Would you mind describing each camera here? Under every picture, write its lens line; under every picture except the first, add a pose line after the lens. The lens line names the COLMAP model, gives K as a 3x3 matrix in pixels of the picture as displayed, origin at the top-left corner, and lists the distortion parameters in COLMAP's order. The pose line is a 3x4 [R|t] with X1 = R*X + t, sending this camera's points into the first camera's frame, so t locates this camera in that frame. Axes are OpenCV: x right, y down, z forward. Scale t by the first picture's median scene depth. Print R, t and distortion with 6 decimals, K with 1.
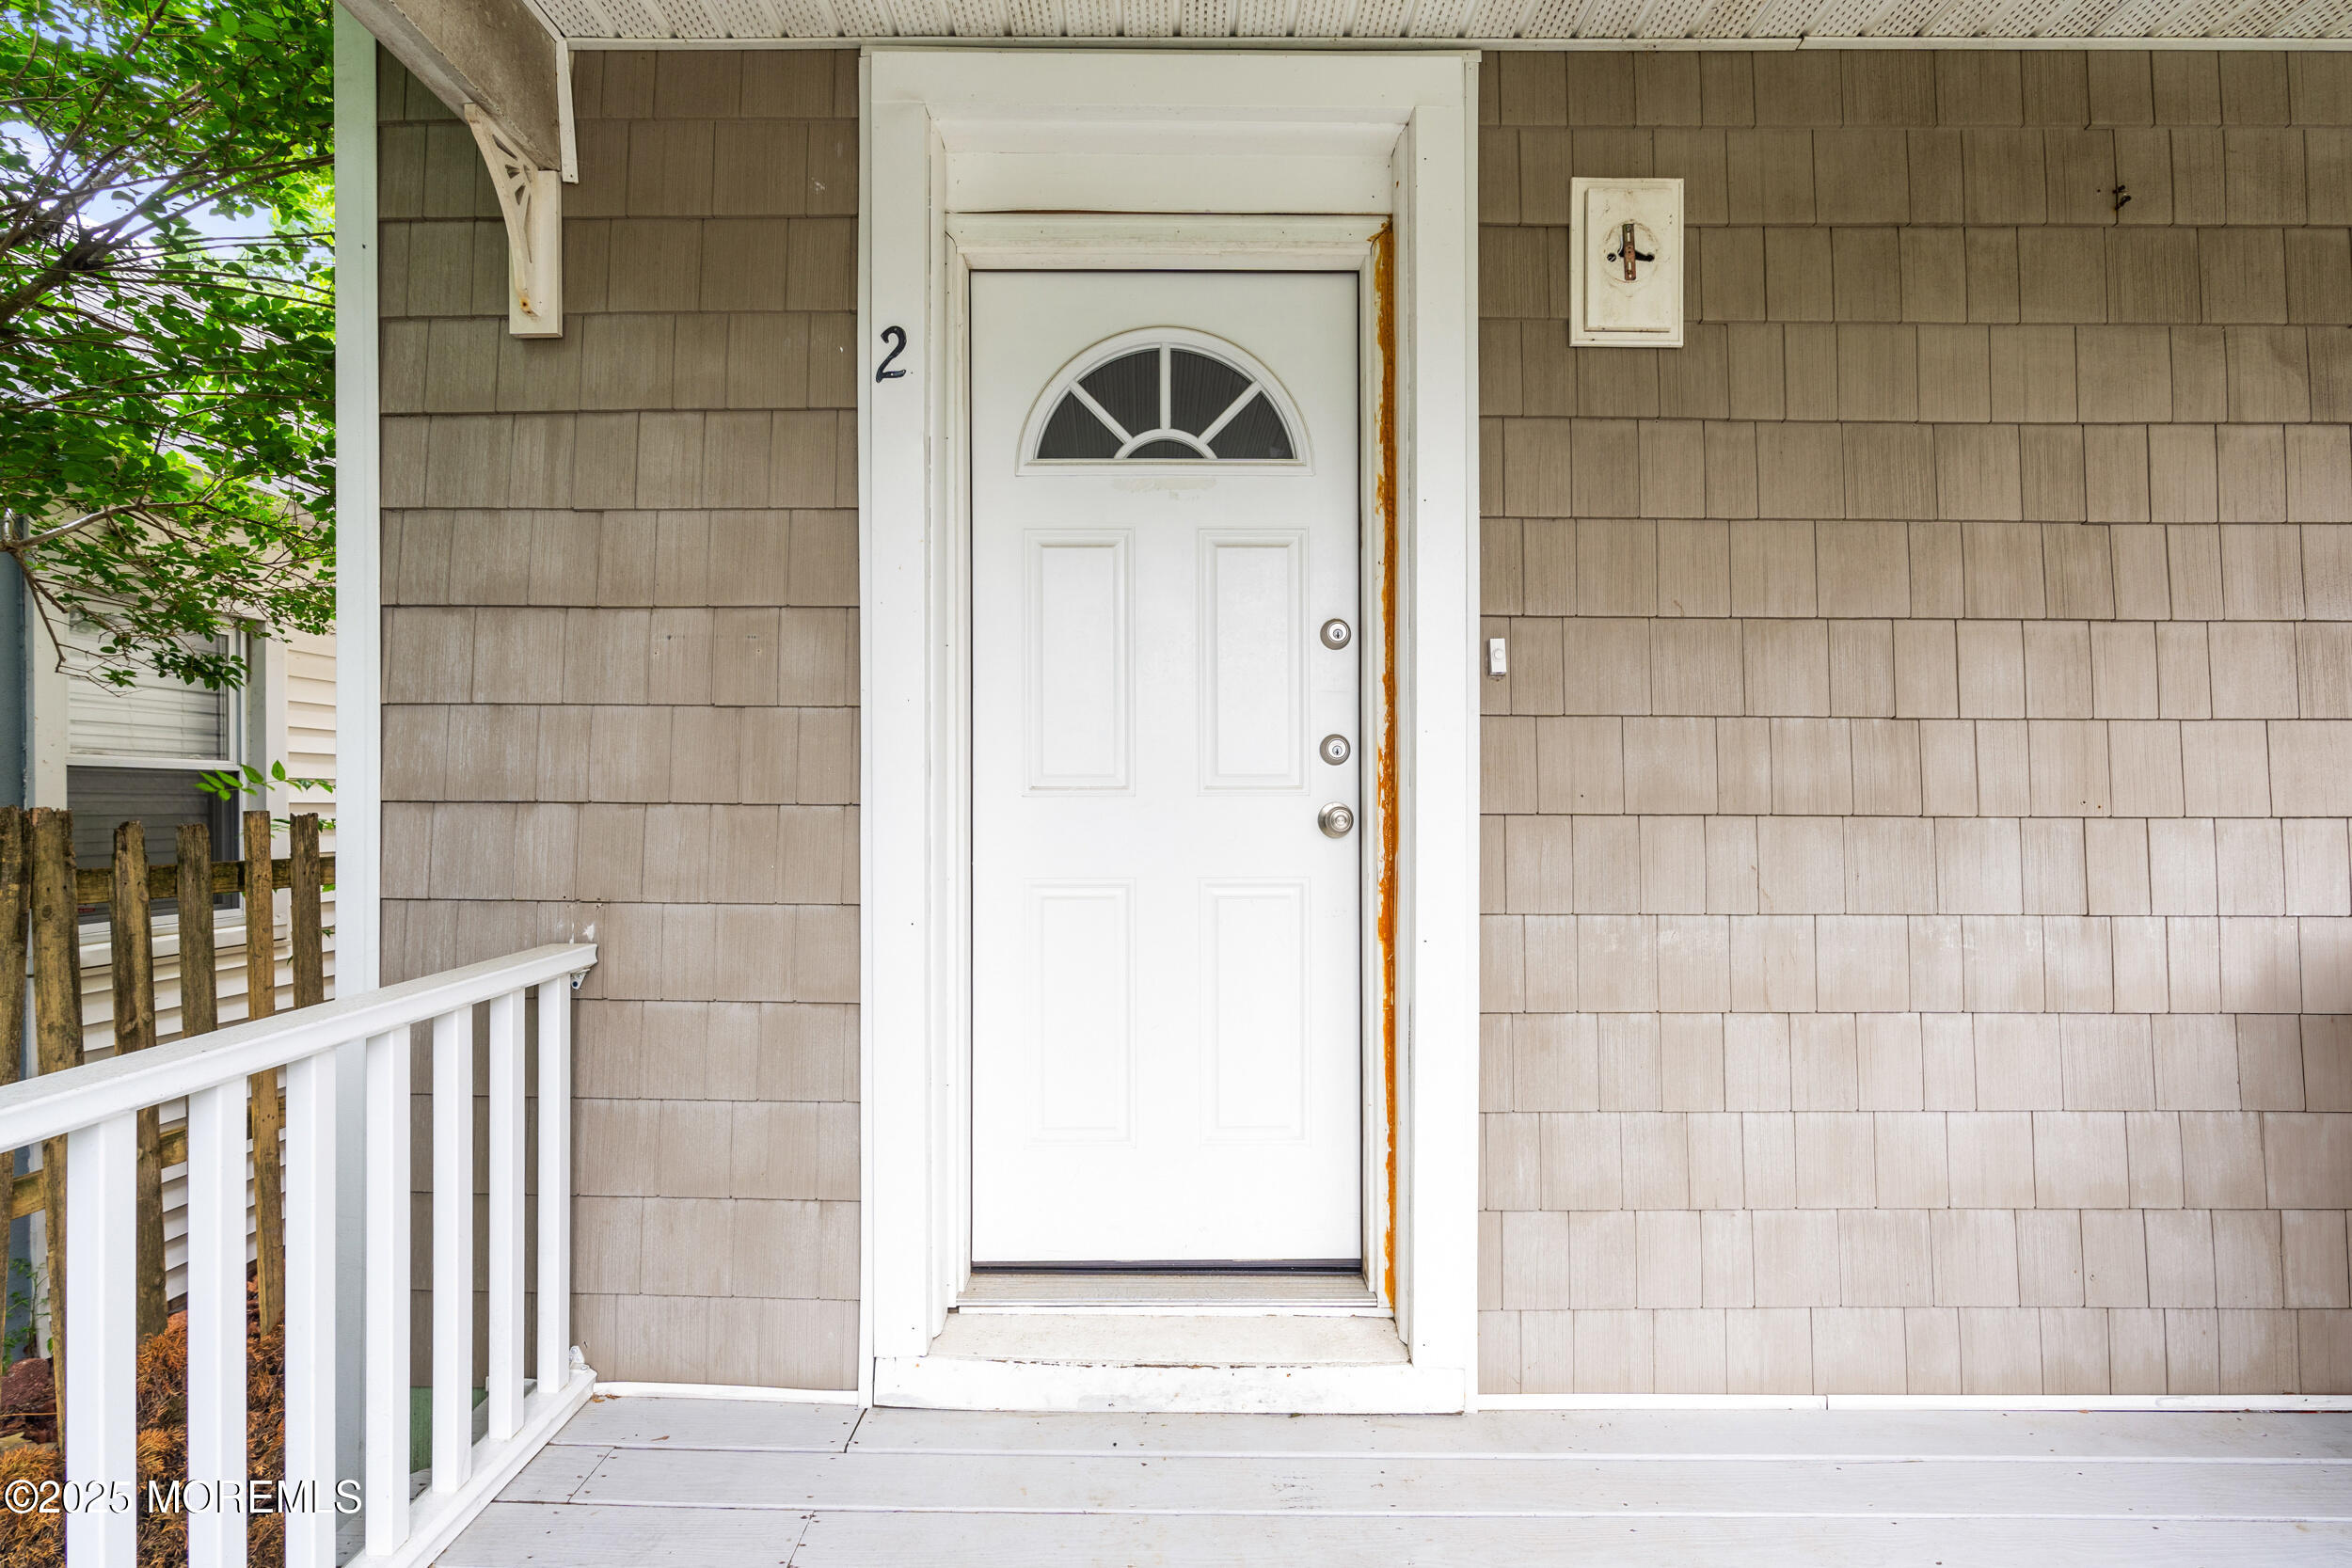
lens RADIAL K [[1095.1, 0, 1169.9], [0, 1095.1, 786.1], [0, 0, 1]] dist [0.005743, 0.003392]
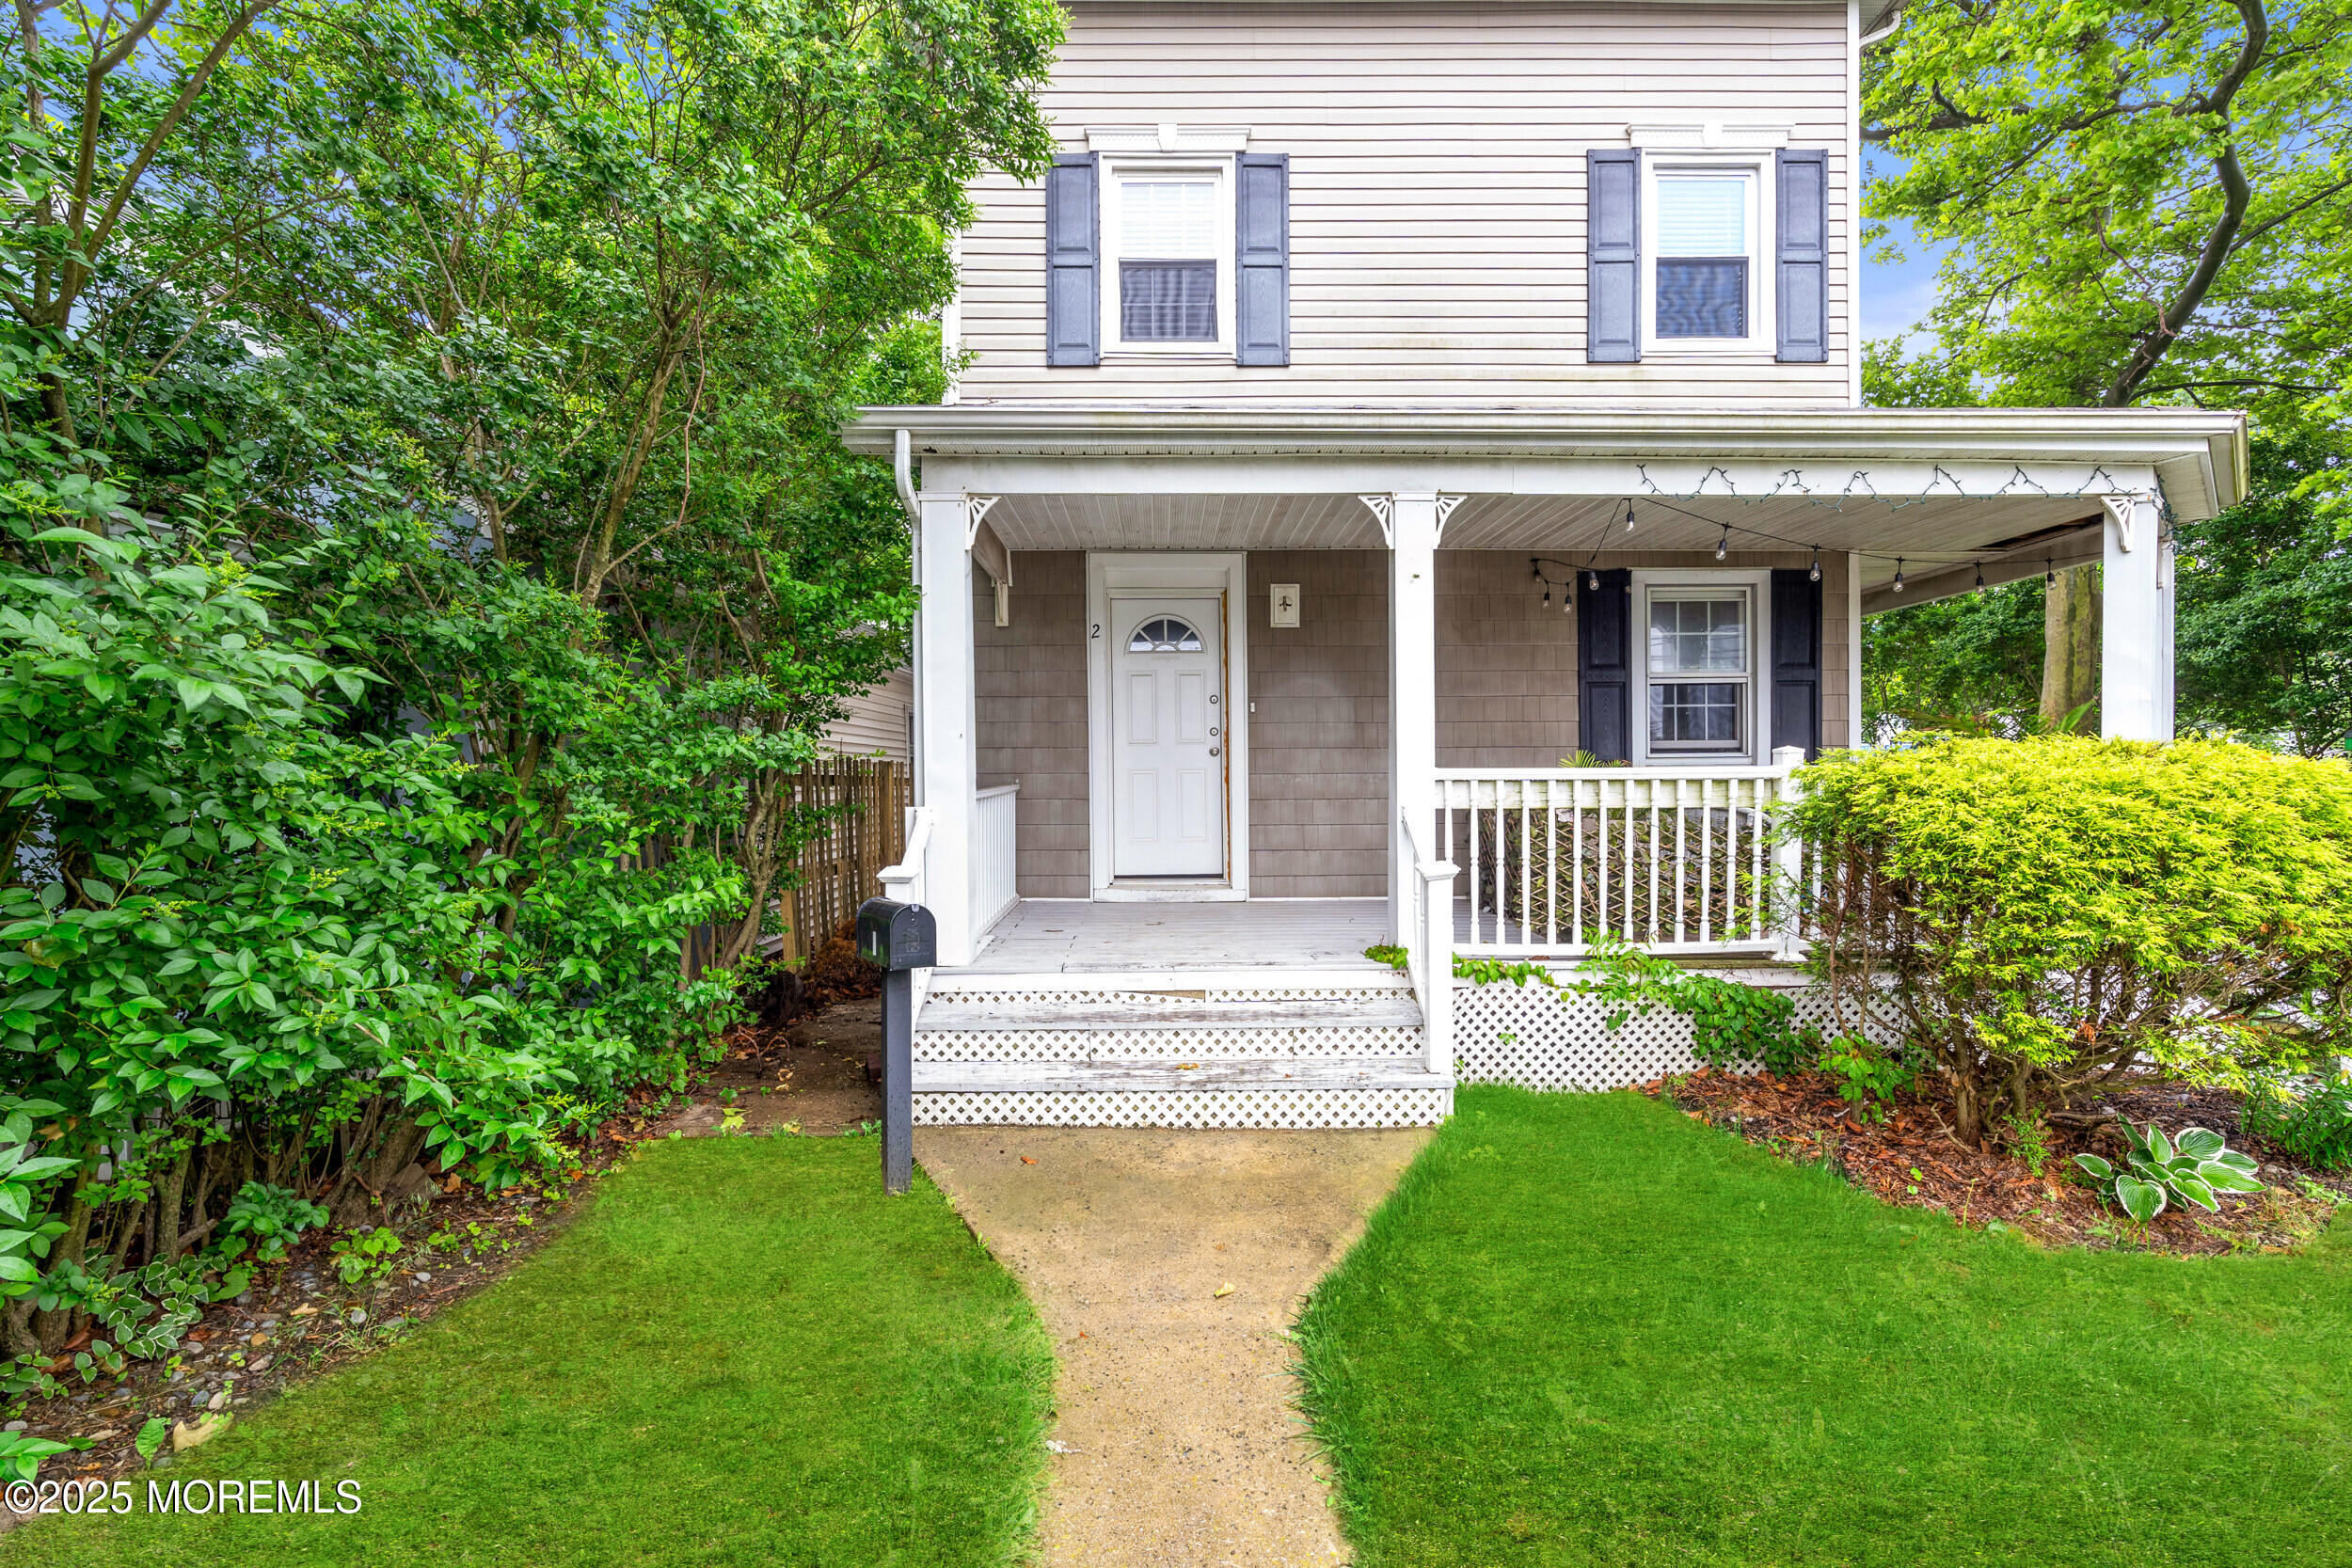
lens RADIAL K [[1095.1, 0, 1176.7], [0, 1095.1, 784.5], [0, 0, 1]] dist [0.005743, 0.003392]
pose [[0.999806, -0.010079, 0.016947, -0.037598], [0.010048, 0.999948, 0.001882, 0.142820], [-0.016965, -0.001711, 0.999855, -2.823358]]
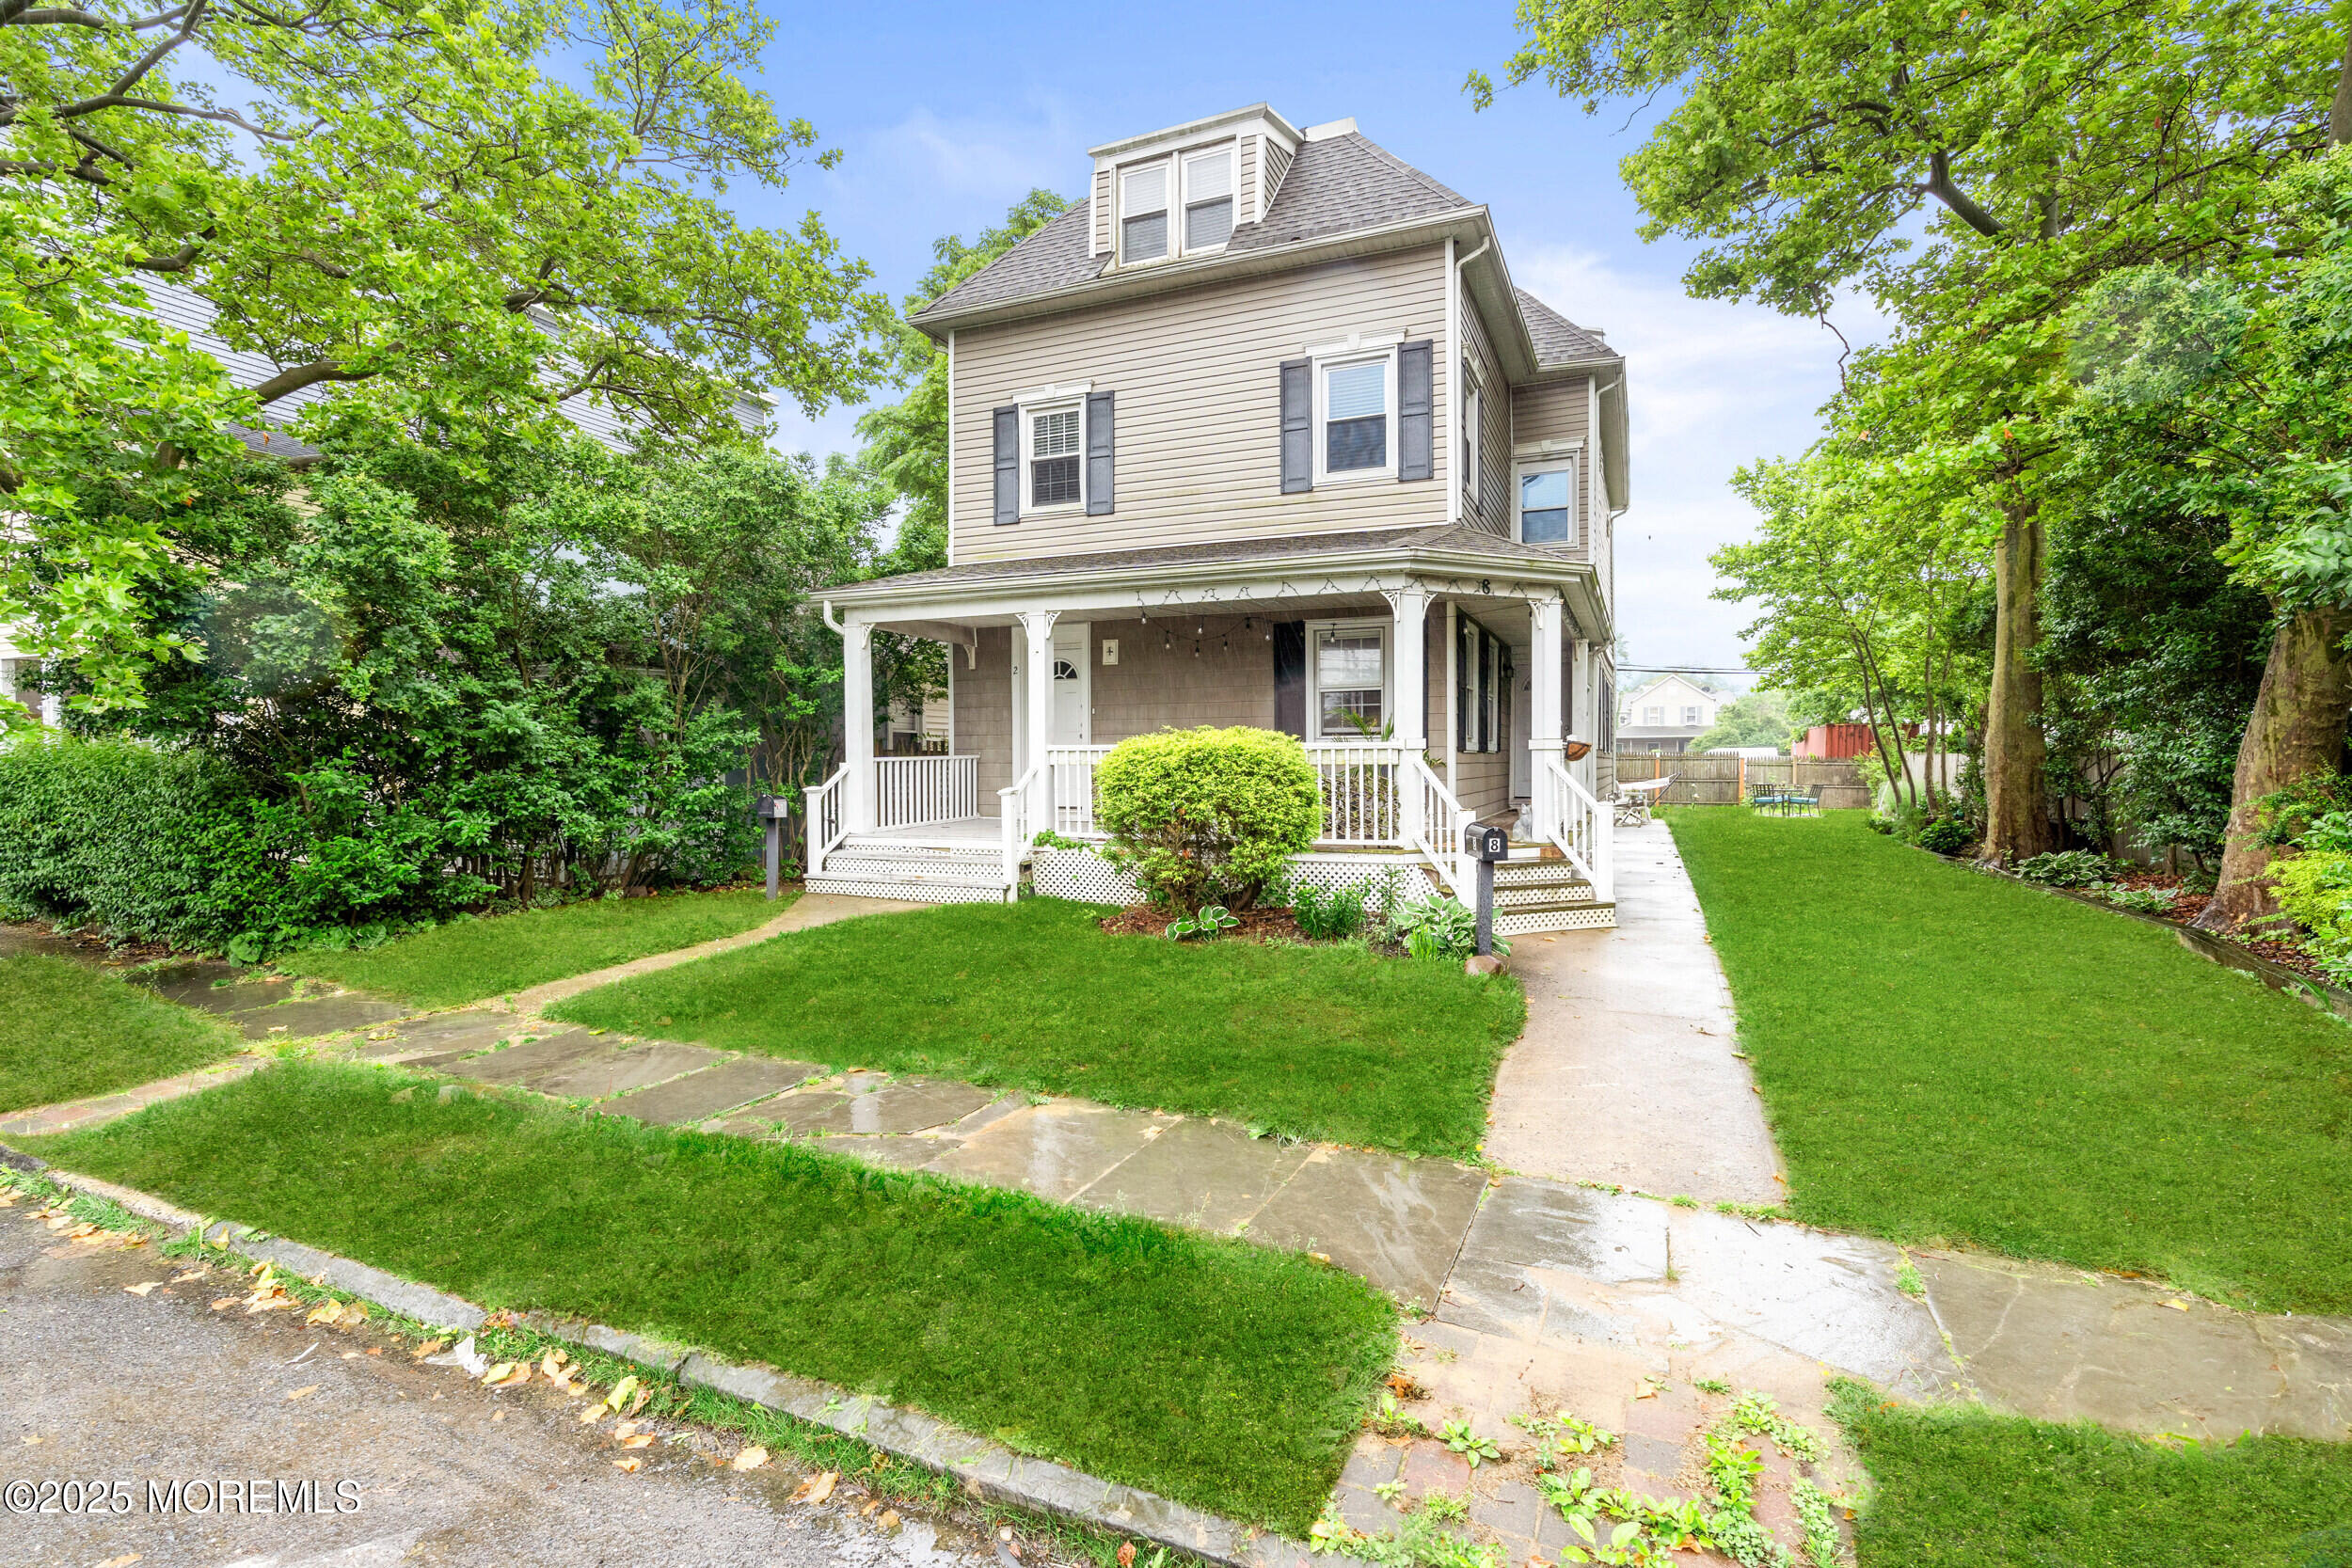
lens RADIAL K [[1095.1, 0, 1182.3], [0, 1095.1, 778.0], [0, 0, 1]] dist [0.005743, 0.003392]
pose [[0.924238, -0.004076, -0.381794, 3.327224], [0.007546, 0.999943, 0.007590, 0.242878], [0.381741, -0.009896, 0.924216, -4.959291]]
